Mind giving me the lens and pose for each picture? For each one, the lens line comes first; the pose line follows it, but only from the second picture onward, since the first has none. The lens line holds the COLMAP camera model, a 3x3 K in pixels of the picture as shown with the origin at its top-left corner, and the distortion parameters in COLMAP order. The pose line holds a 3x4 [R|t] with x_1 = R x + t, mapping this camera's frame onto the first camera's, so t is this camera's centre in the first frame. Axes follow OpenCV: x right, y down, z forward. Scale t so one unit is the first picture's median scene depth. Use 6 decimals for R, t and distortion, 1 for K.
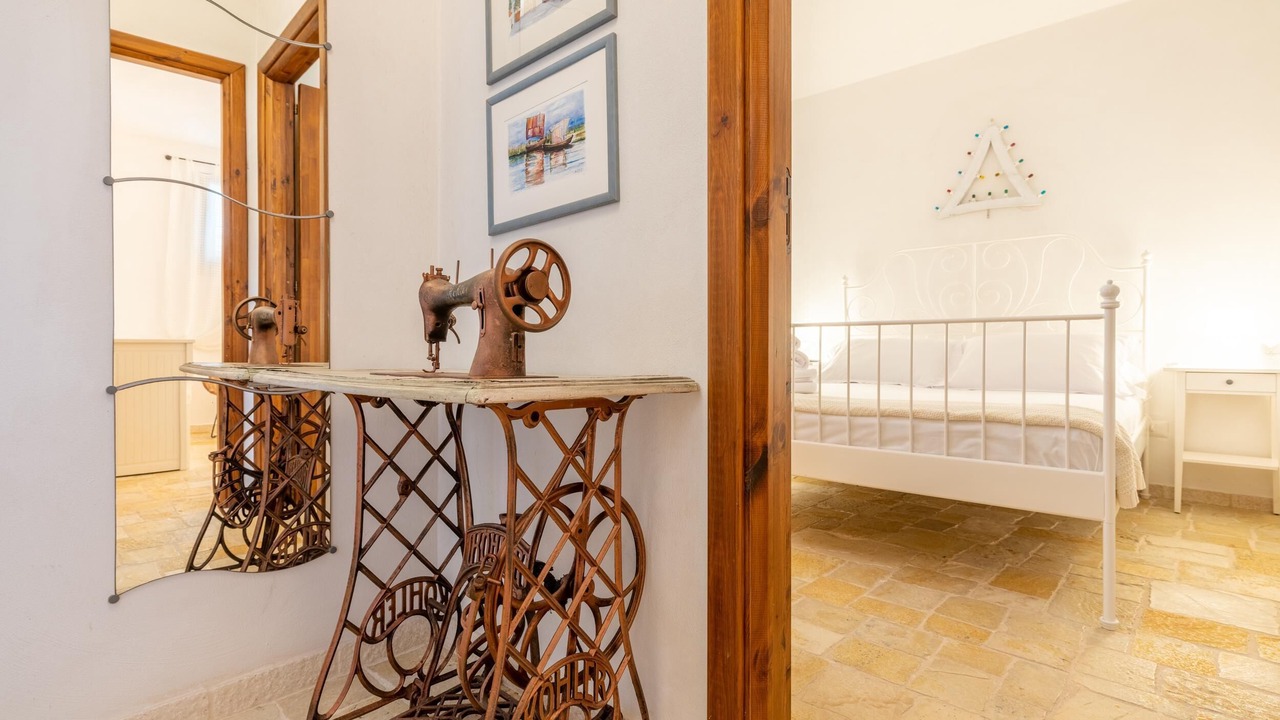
lens RADIAL K [[611.1, 0, 640.0], [0, 611.1, 360.0], [0, 0, 1]] dist [-0.002594, 0.000704]
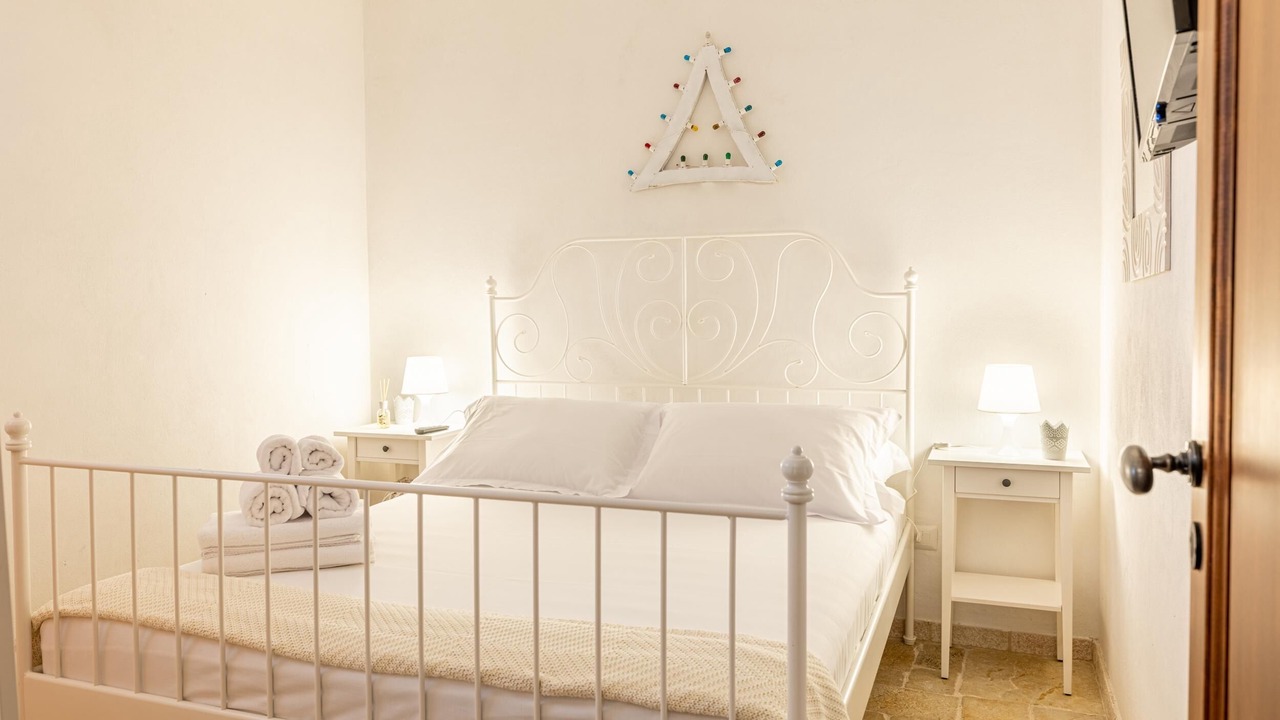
lens RADIAL K [[908.3, 0, 644.2], [0, 908.3, 341.1], [0, 0, 1]] dist [-0.003418, 0.001973]
pose [[0.935319, -0.026209, 0.352834, 0.218413], [0.012695, 0.999096, 0.040561, -0.144997], [-0.353579, -0.033458, 0.934806, 0.190093]]
